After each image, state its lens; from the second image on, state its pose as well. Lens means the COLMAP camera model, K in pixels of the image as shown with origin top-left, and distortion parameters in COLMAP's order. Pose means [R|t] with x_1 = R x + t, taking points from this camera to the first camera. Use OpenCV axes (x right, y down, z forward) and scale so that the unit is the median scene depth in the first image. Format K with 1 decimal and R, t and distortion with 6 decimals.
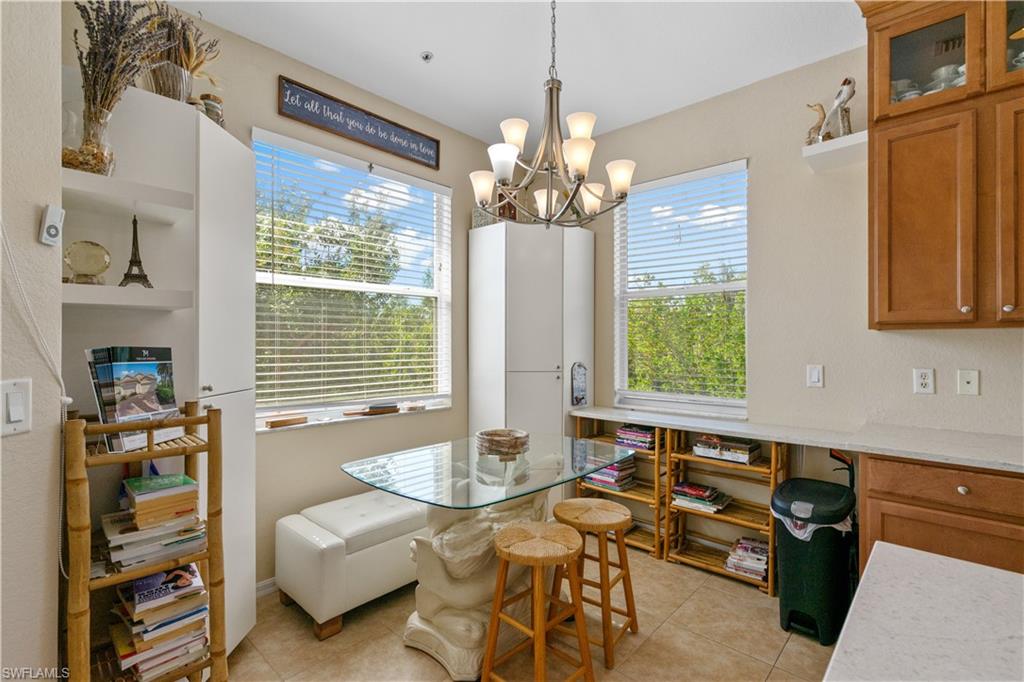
lens RADIAL K [[469.2, 0, 512.8], [0, 469.2, 341.6], [0, 0, 1]] dist [-0.003797, 0.002759]
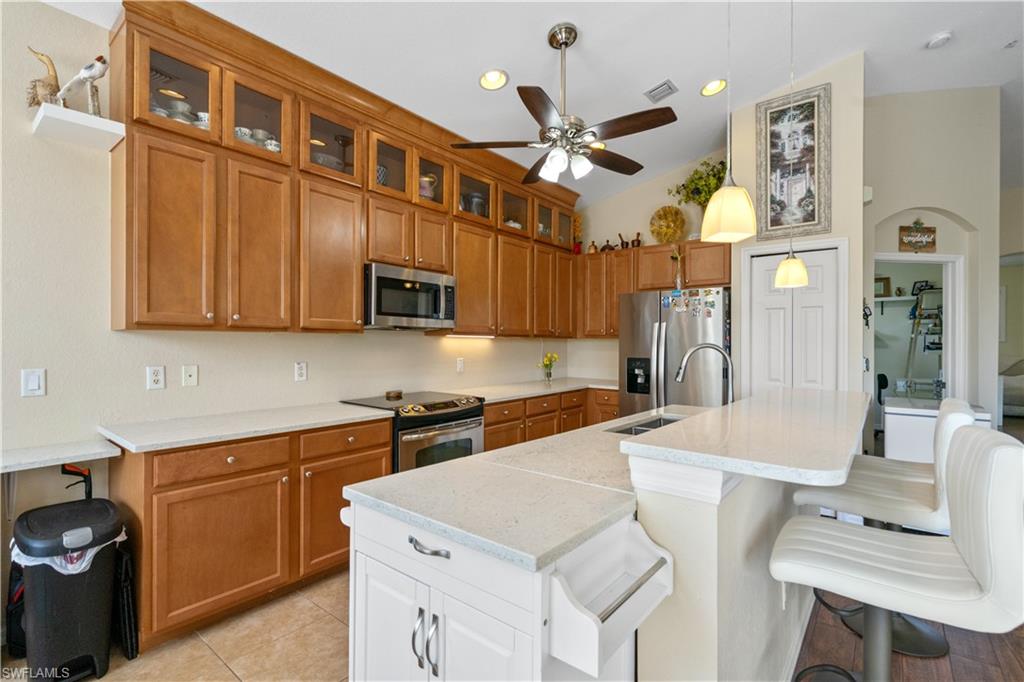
lens RADIAL K [[469.2, 0, 515.3], [0, 469.2, 345.6], [0, 0, 1]] dist [-0.003797, 0.002759]
pose [[-0.070671, -0.003036, 0.997495, -0.279760], [-0.006938, 0.999973, 0.002552, 0.001116], [-0.997476, -0.006740, -0.070691, 0.261428]]
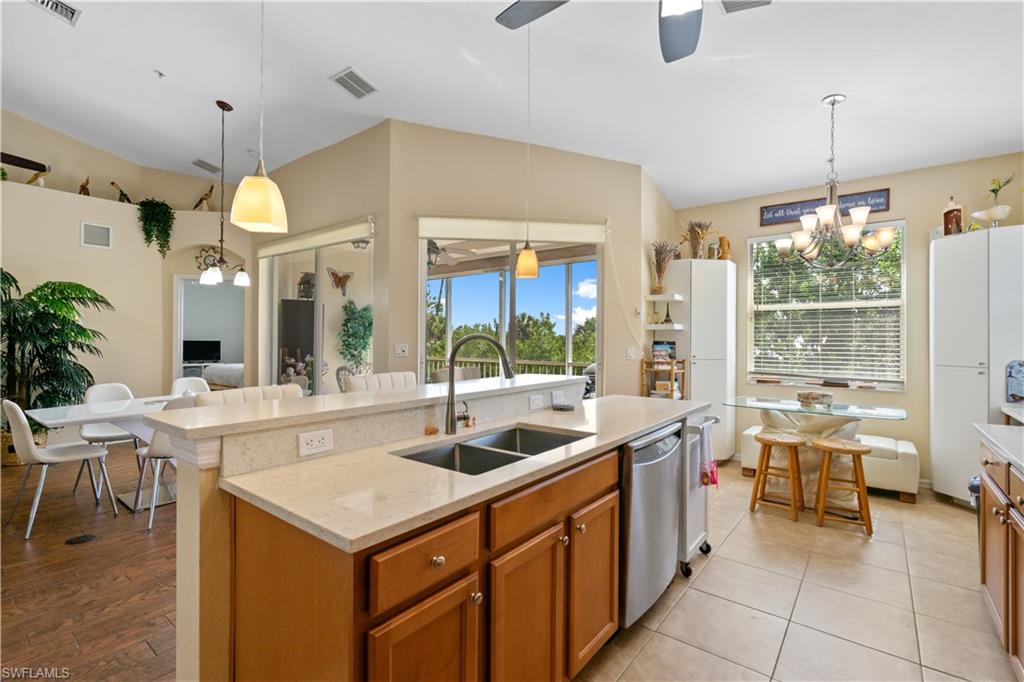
lens RADIAL K [[469.2, 0, 517.9], [0, 469.2, 339.9], [0, 0, 1]] dist [-0.003797, 0.002759]
pose [[0.084866, -0.001744, -0.996391, 1.643077], [-0.002740, 0.999994, -0.001984, 0.007865], [0.996389, 0.002898, 0.084861, -0.236689]]
